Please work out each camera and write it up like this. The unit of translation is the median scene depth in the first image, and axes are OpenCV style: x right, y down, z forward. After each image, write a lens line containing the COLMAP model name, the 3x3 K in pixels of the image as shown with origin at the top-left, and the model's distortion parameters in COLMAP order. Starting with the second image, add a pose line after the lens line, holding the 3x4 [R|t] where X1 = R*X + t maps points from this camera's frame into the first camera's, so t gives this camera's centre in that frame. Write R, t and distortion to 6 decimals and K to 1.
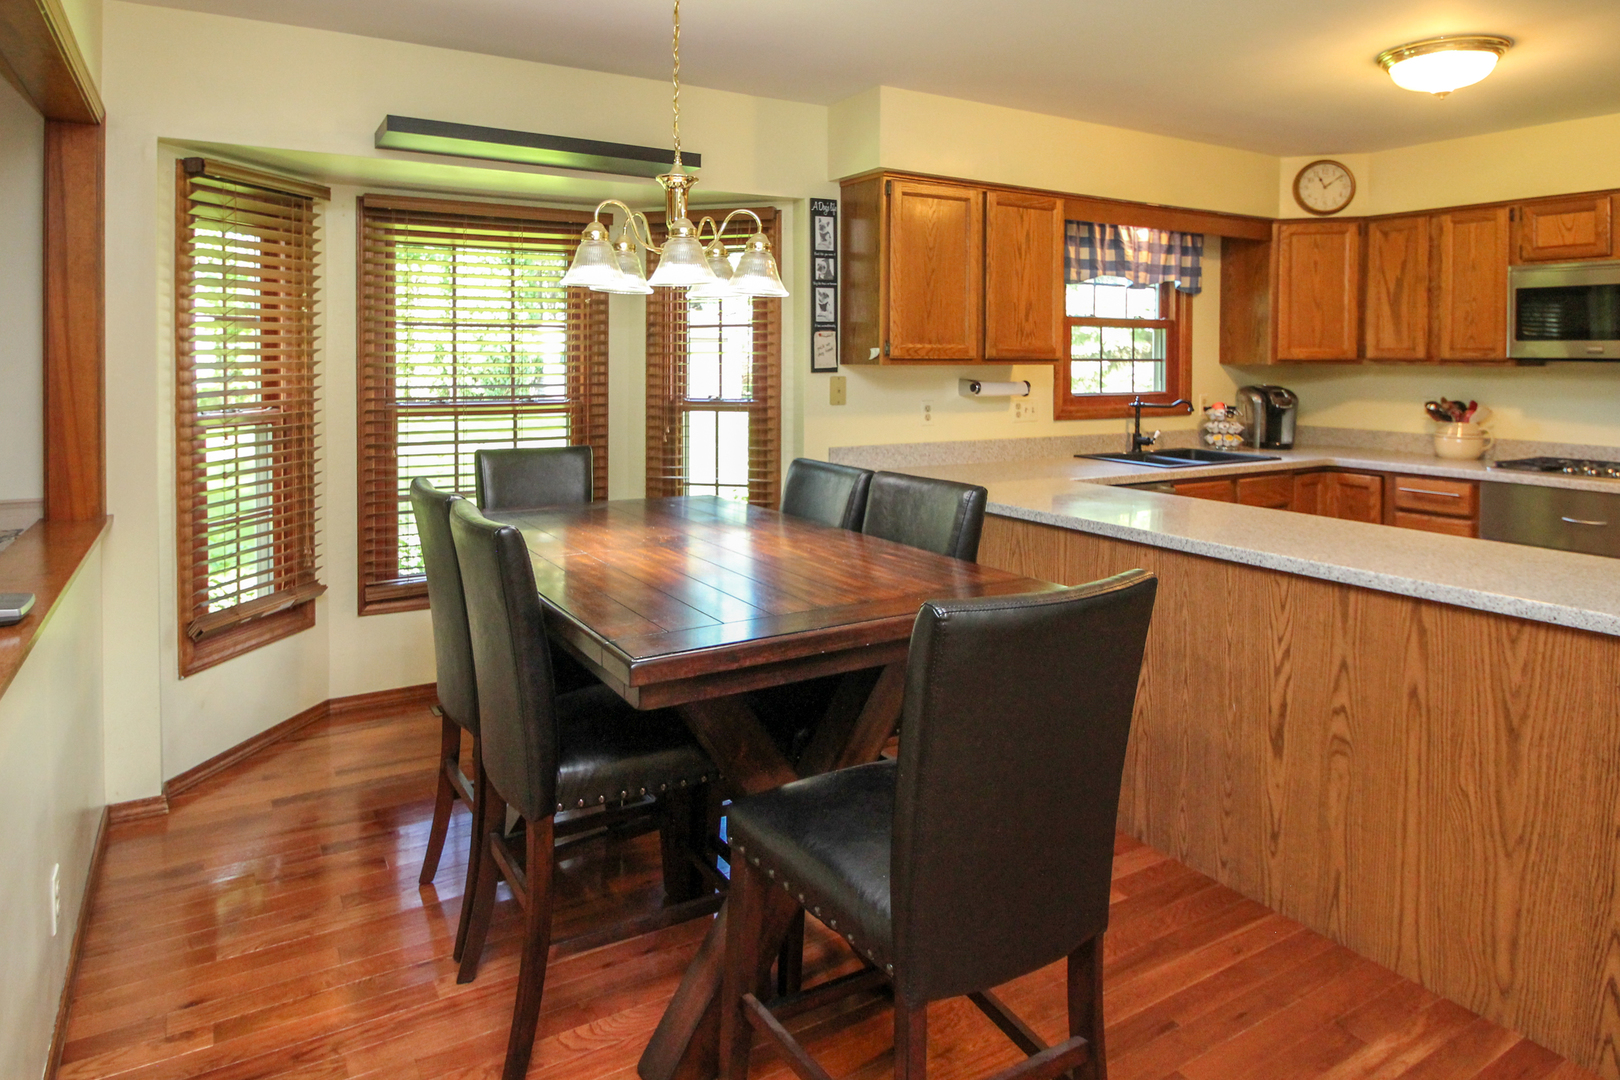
lens RADIAL K [[968.4, 0, 774.7], [0, 968.4, 380.1], [0, 0, 1]] dist [0.001163, -0.021645]
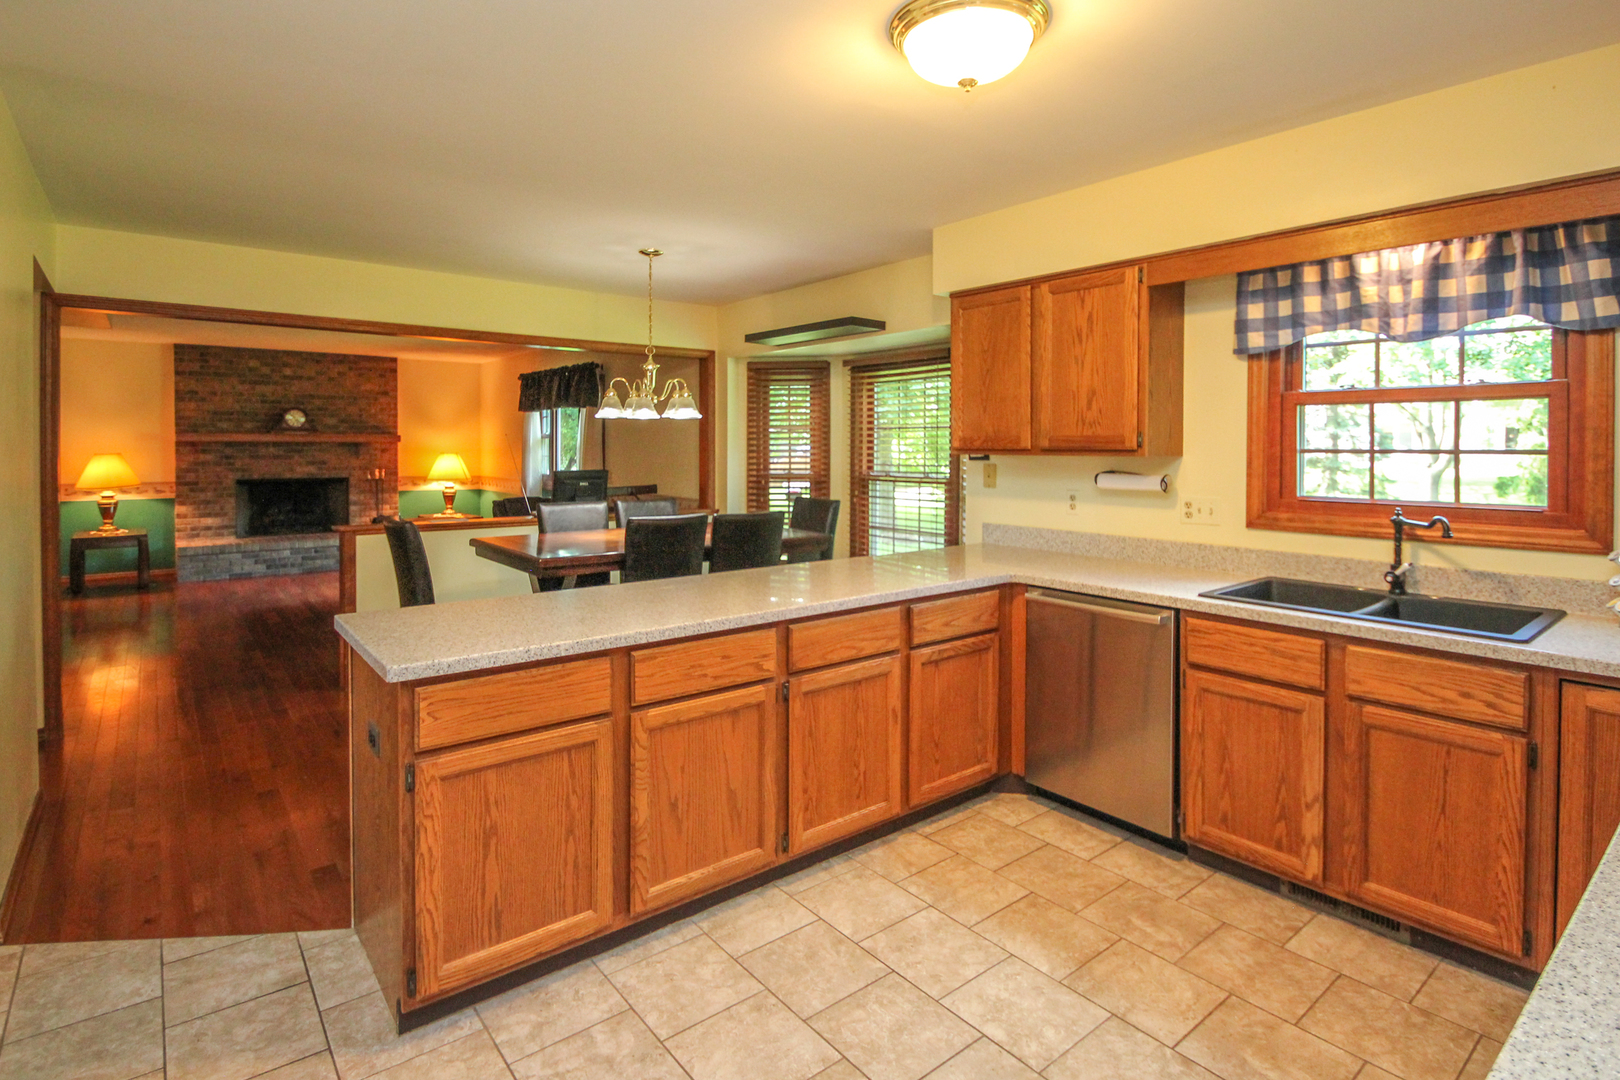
lens RADIAL K [[817.6, 0, 814.9], [0, 817.6, 456.7], [0, 0, 1]] dist [0.003467, -0.011771]
pose [[0.143827, 0.010383, -0.989548, 0.881522], [-0.022916, 0.999712, 0.007159, -0.012567], [0.989337, 0.021647, 0.144024, 0.547742]]
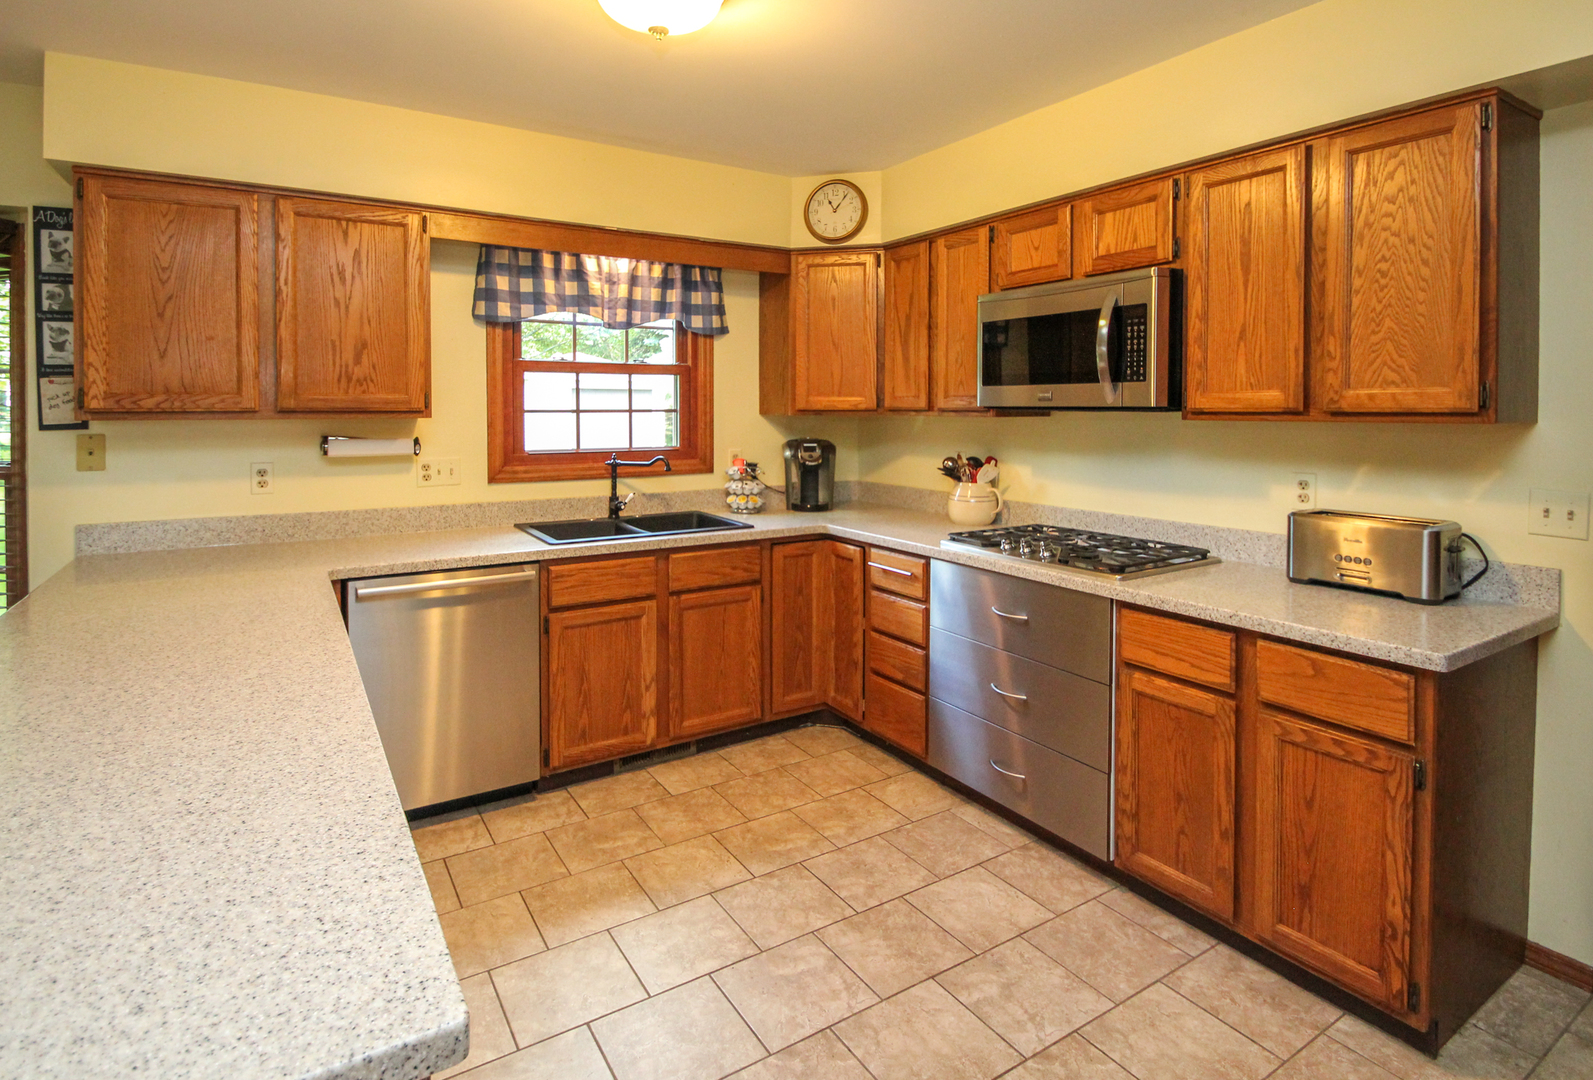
lens RADIAL K [[825.4, 0, 804.8], [0, 825.4, 424.2], [0, 0, 1]] dist [-0.005432, -0.001344]
pose [[0.999311, -0.005415, 0.036708, 0.530060], [0.005513, 0.999981, -0.002576, -0.006253], [-0.036693, 0.002777, 0.999323, 0.268468]]
